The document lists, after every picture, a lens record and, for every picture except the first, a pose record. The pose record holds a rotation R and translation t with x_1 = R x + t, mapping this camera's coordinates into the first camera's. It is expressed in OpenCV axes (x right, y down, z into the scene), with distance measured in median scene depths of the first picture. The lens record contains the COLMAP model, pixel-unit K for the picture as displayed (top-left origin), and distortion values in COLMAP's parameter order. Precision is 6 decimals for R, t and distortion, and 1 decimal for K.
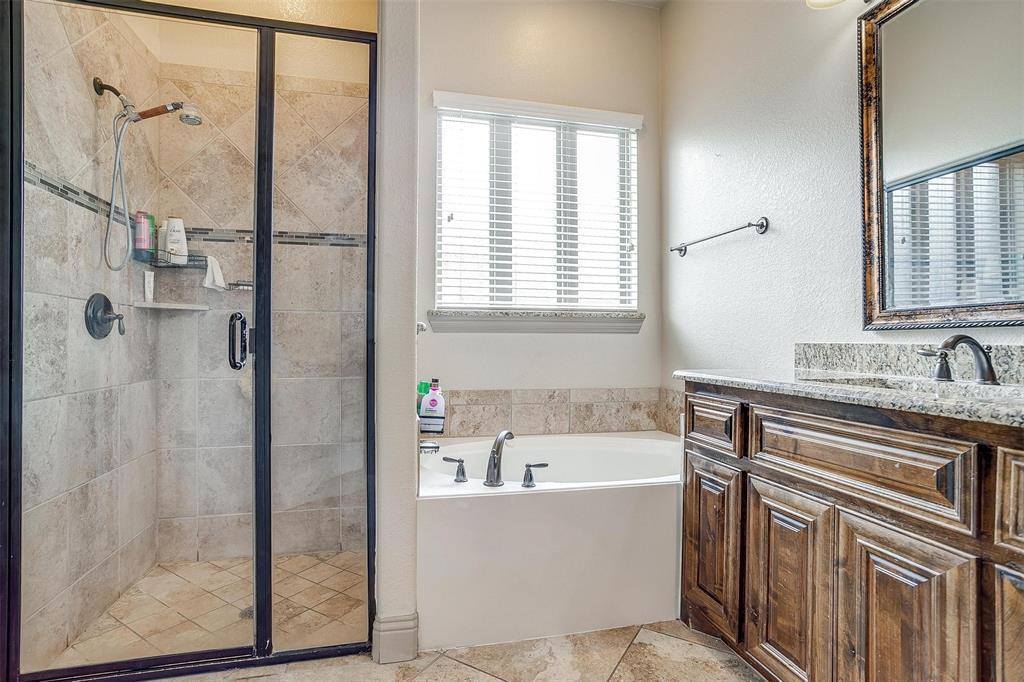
lens RADIAL K [[501.6, 0, 513.6], [0, 501.6, 341.6], [0, 0, 1]] dist [-0.054235, 0.031332]
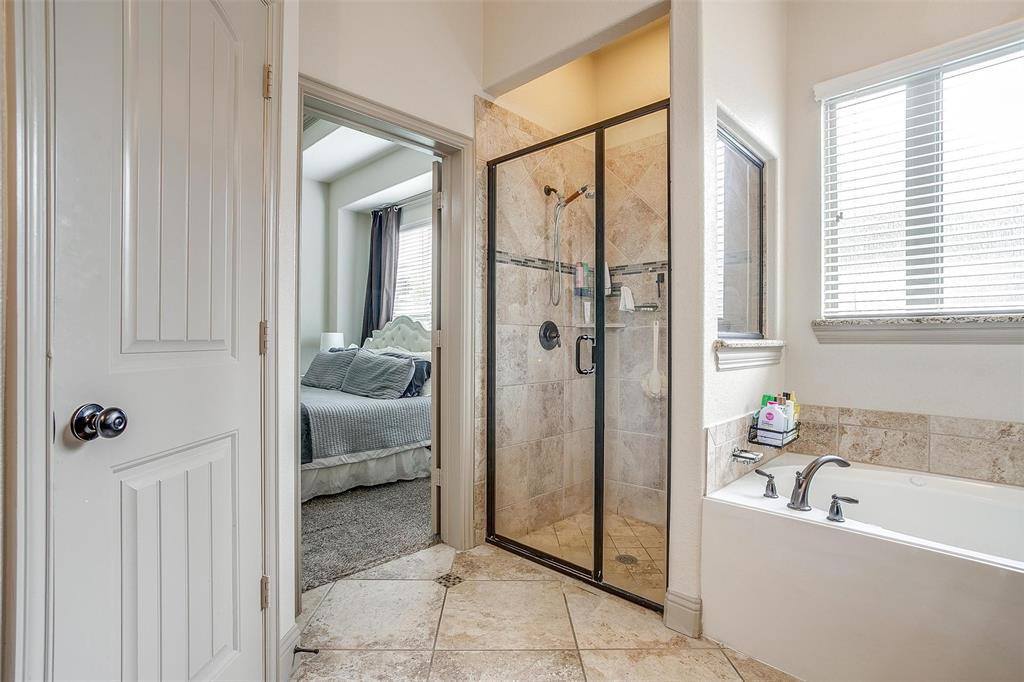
lens RADIAL K [[501.6, 0, 513.6], [0, 501.6, 341.6], [0, 0, 1]] dist [-0.054235, 0.031332]
pose [[0.545868, -0.000382, -0.837871, 0.444375], [-0.001969, 0.999997, -0.001739, -0.029187], [0.837869, 0.002599, 0.545865, 0.027171]]
